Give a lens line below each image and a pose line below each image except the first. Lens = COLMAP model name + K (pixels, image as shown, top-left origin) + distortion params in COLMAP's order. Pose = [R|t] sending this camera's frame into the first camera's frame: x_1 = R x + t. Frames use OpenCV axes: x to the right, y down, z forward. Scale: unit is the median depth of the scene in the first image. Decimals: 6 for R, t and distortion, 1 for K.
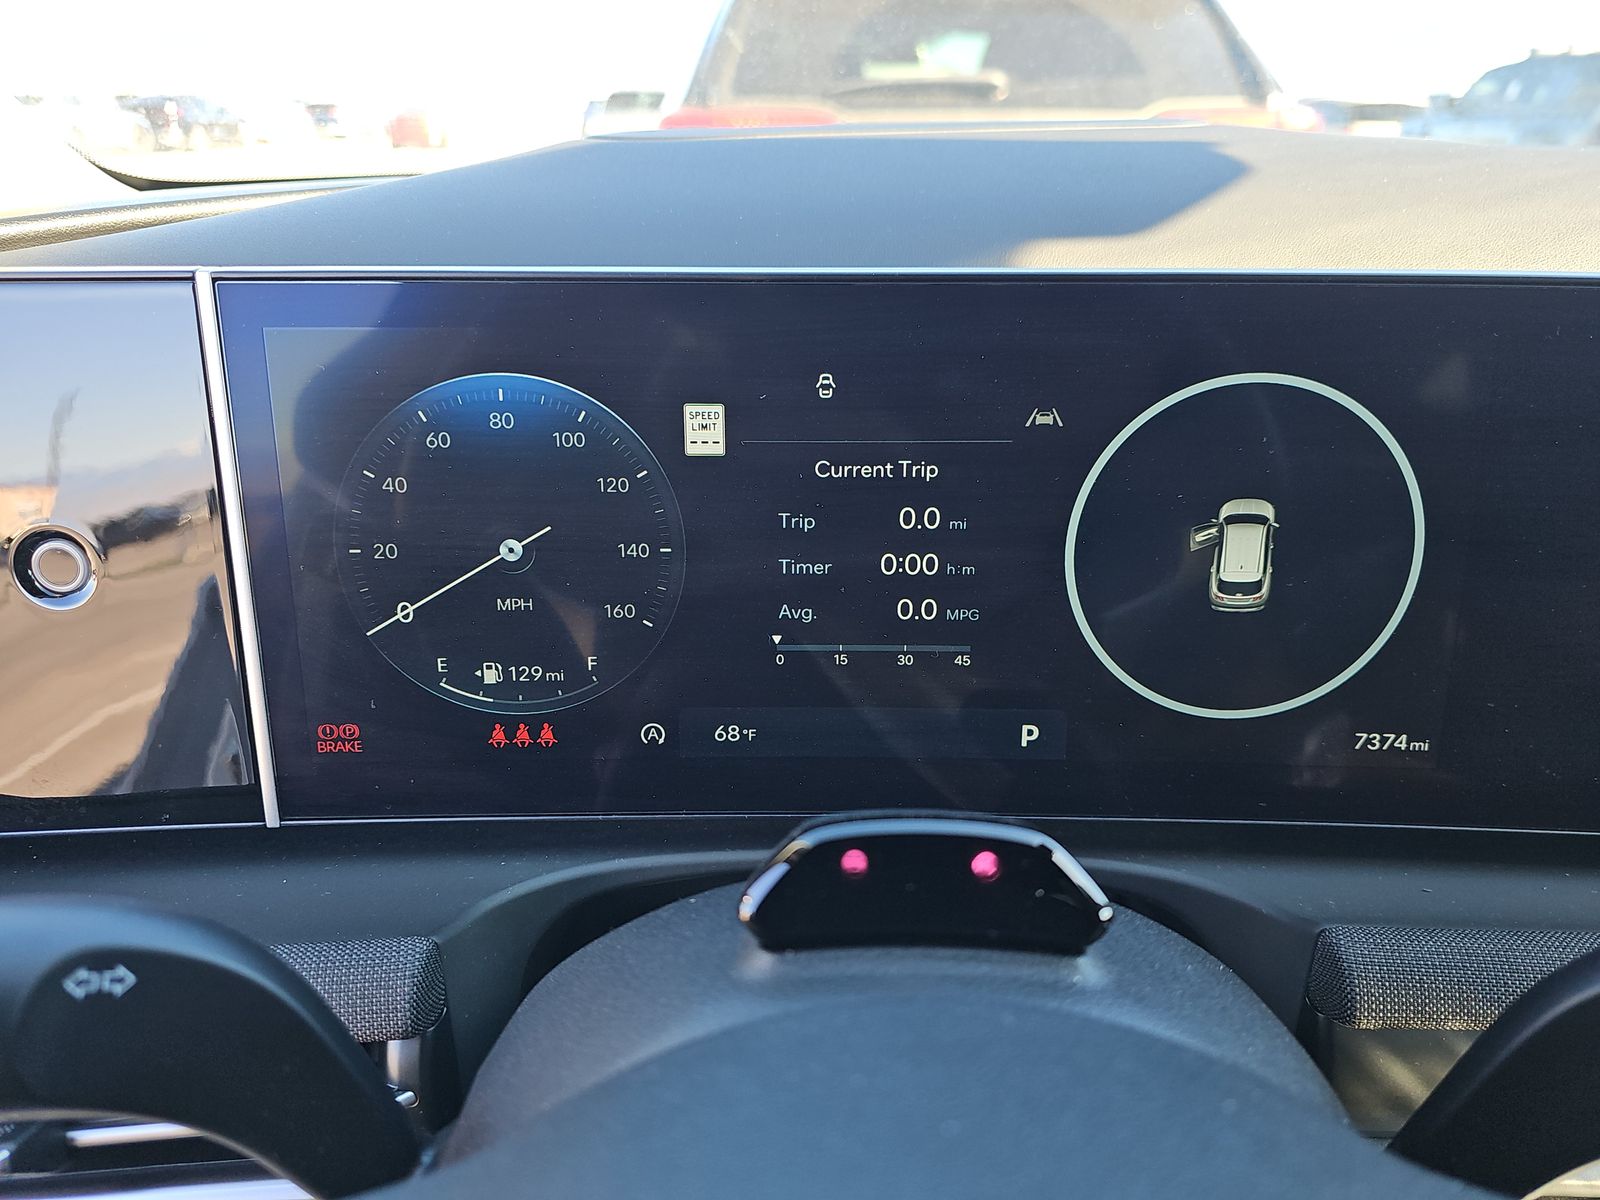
lens RADIAL K [[1066.1, 0, 790.0], [0, 1066.1, 587.1], [0, 0, 1]] dist [0.026344, 0.001890]
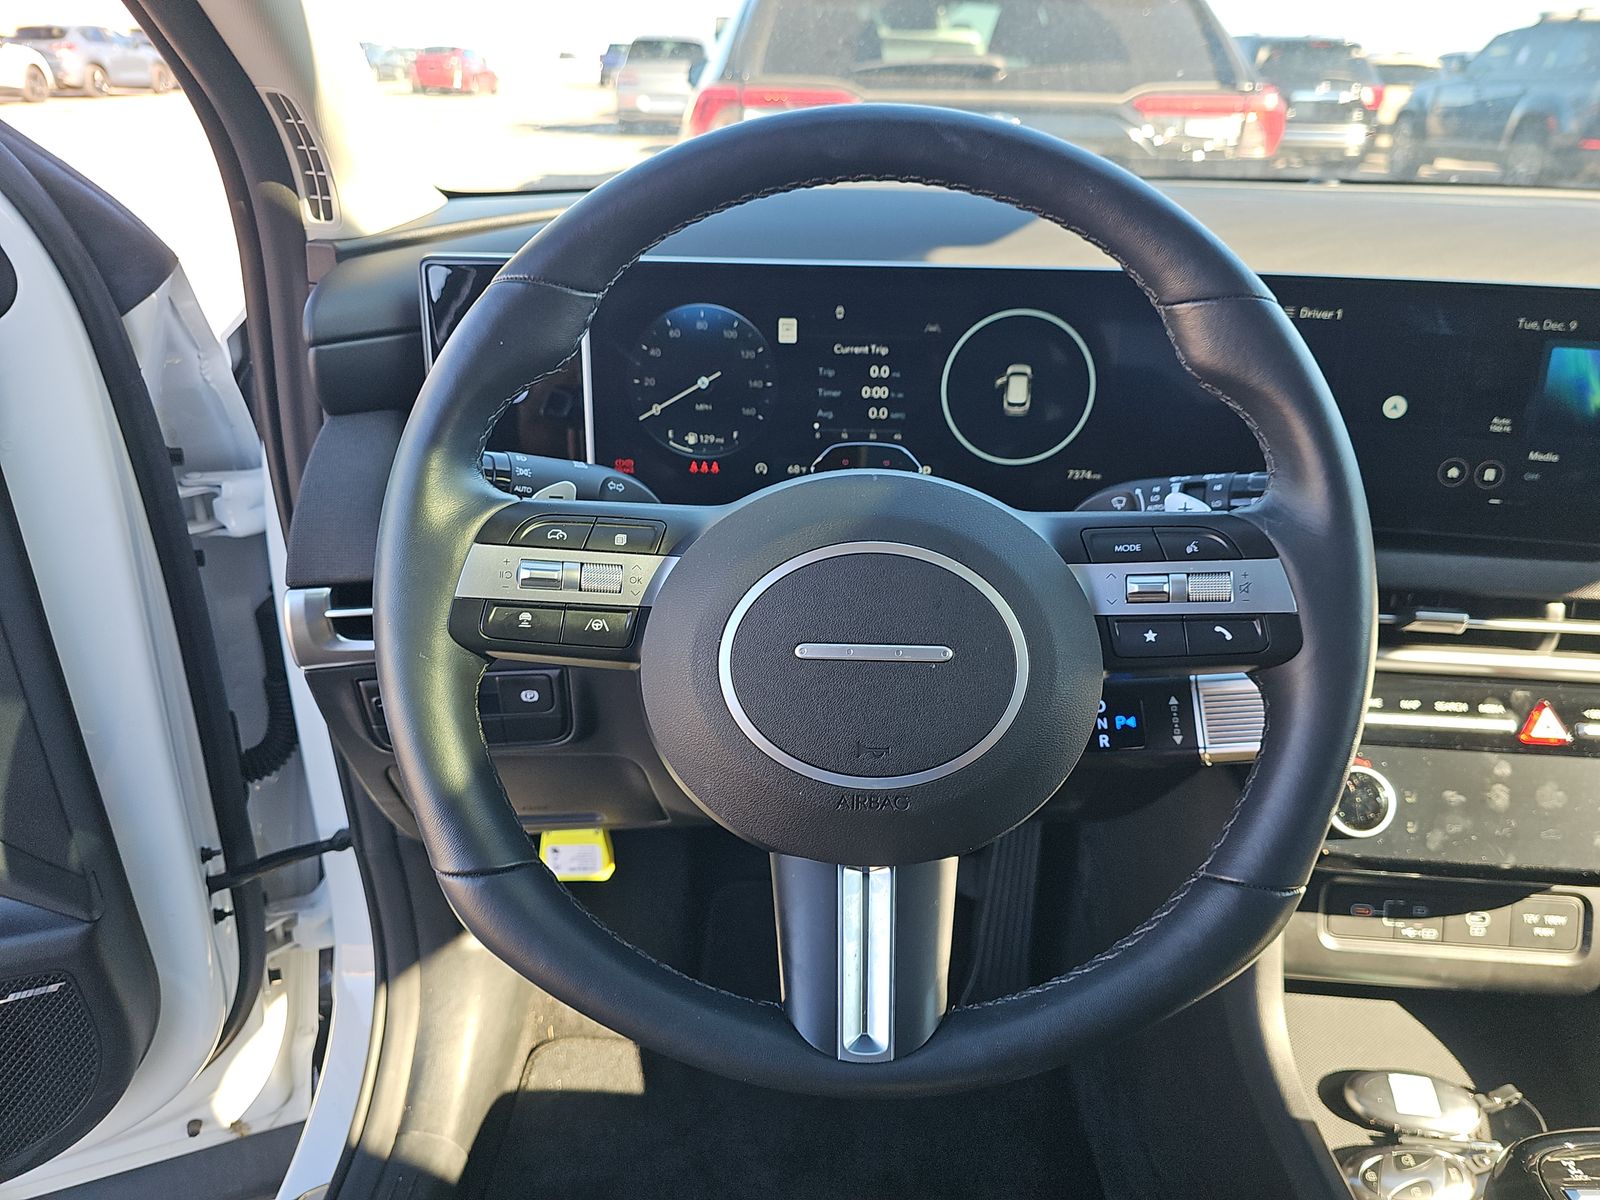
lens RADIAL K [[1066.1, 0, 812.6], [0, 1066.1, 614.2], [0, 0, 1]] dist [0.026344, 0.001890]
pose [[0.999877, 0.014295, 0.006486, -0.030664], [-0.014682, 0.997824, 0.064277, 0.310307], [-0.005553, -0.064364, 0.997911, -1.329046]]
